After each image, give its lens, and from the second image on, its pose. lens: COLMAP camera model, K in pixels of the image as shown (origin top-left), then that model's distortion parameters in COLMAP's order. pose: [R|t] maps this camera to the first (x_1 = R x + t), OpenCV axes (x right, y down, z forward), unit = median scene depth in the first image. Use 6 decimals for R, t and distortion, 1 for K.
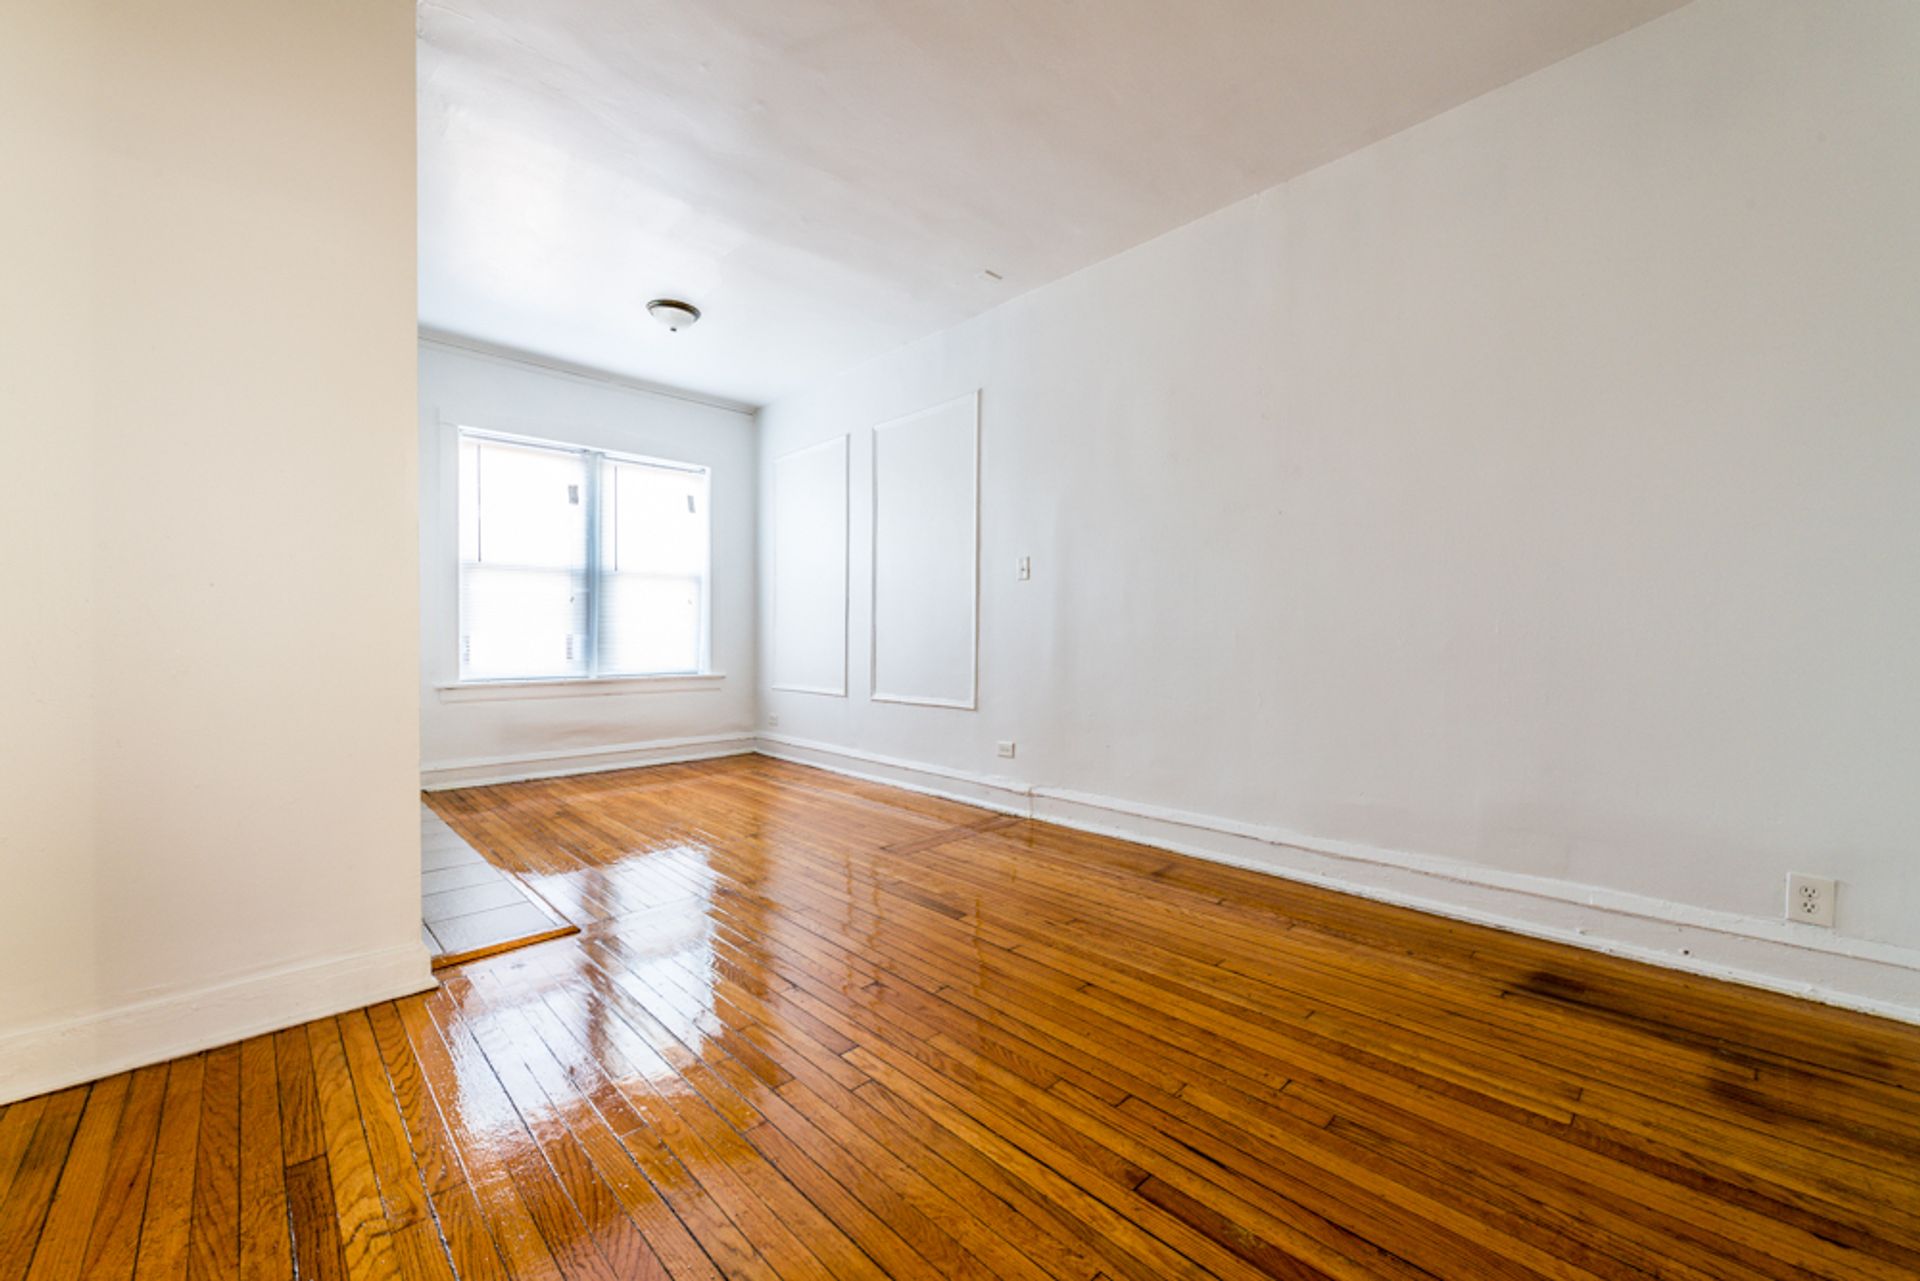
lens RADIAL K [[769.8, 0, 946.1], [0, 769.8, 637.8], [0, 0, 1]] dist [0.013261, -0.003602]
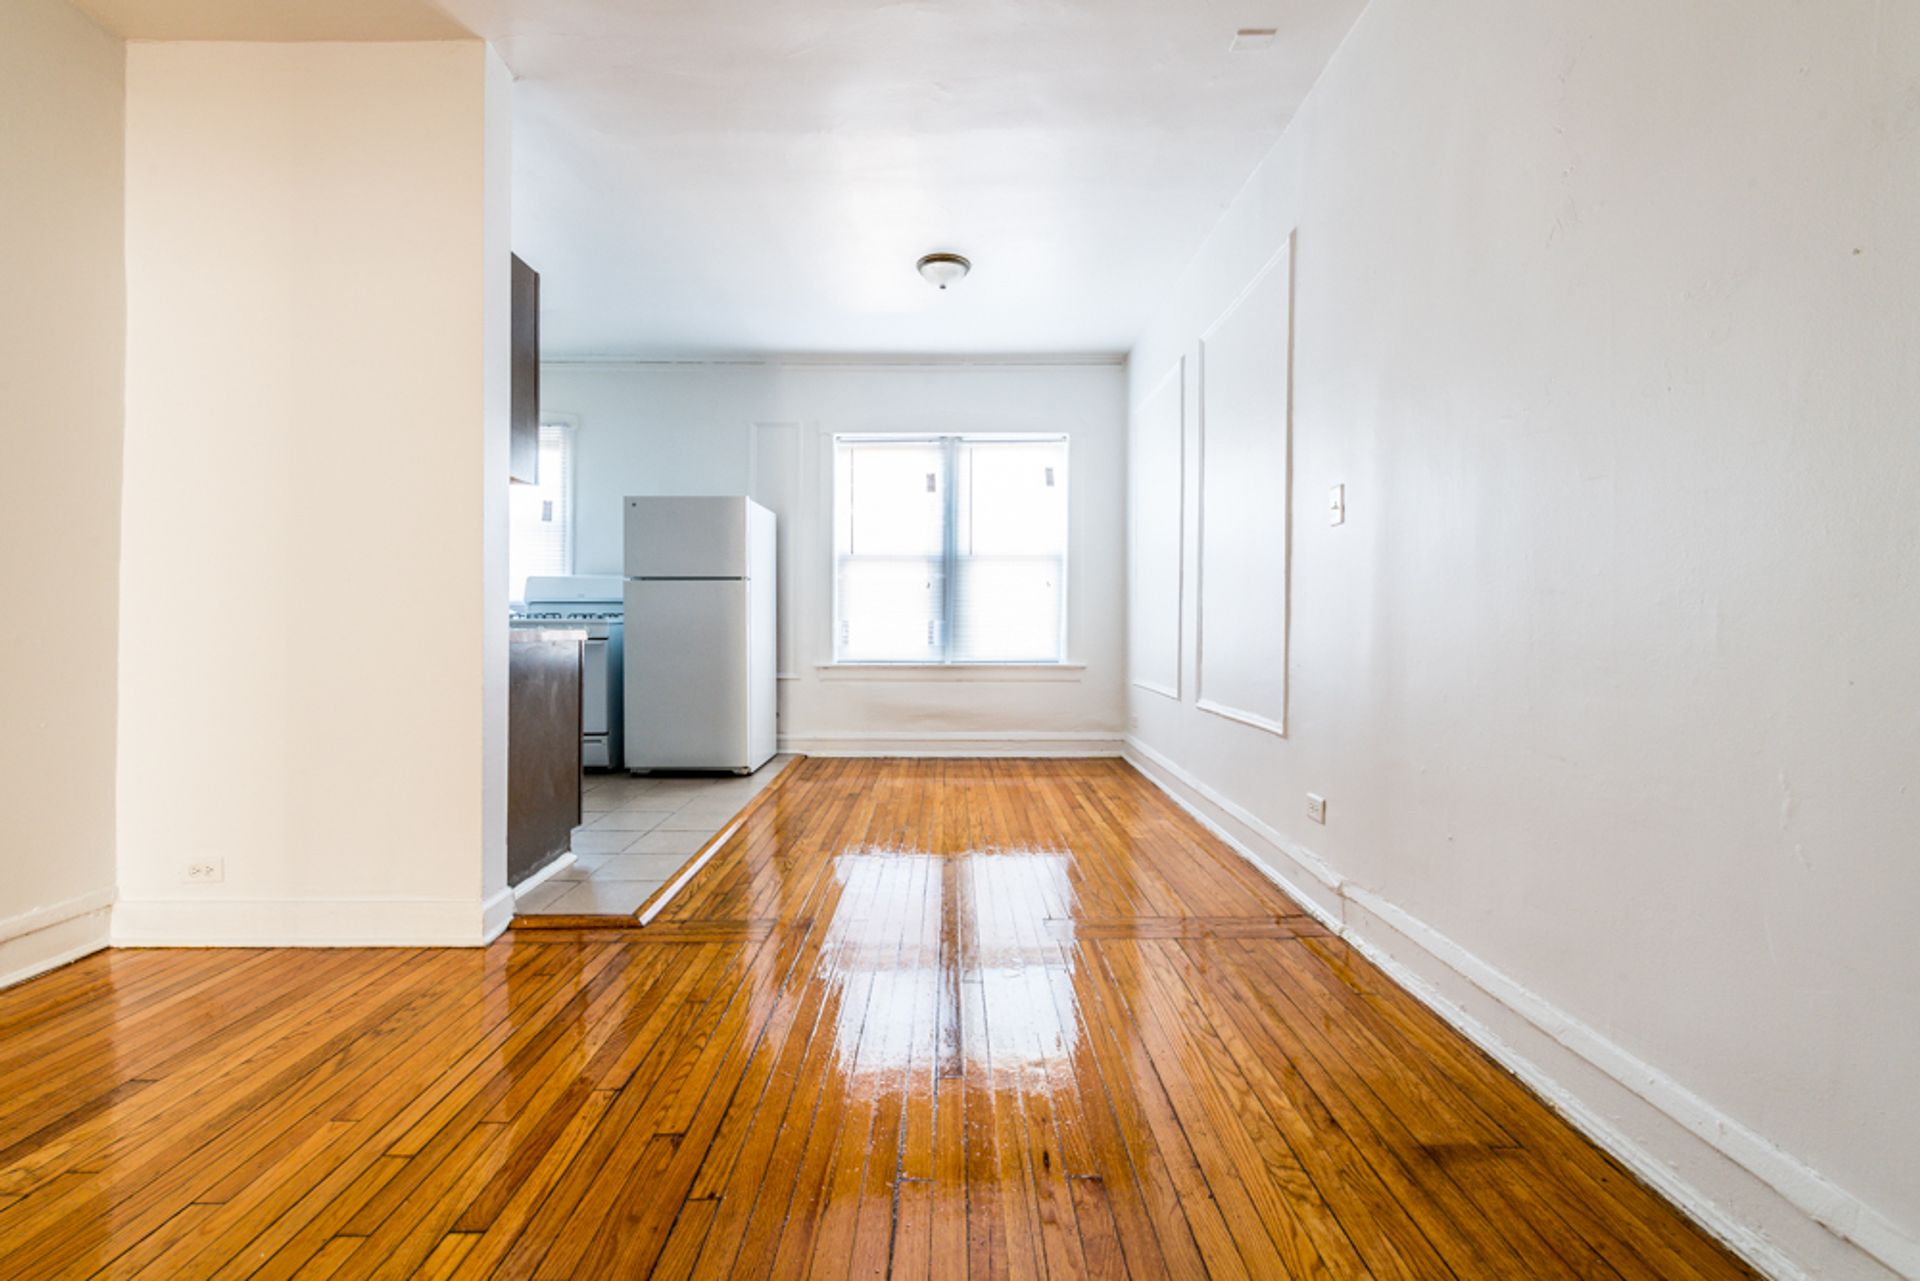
lens RADIAL K [[769.8, 0, 876.2], [0, 769.8, 620.0], [0, 0, 1]] dist [0.013261, -0.003602]
pose [[0.712133, -0.001920, -0.702042, 0.189262], [-0.001030, 0.999992, -0.003780, -0.000106], [0.702043, 0.003415, 0.712126, 0.237691]]
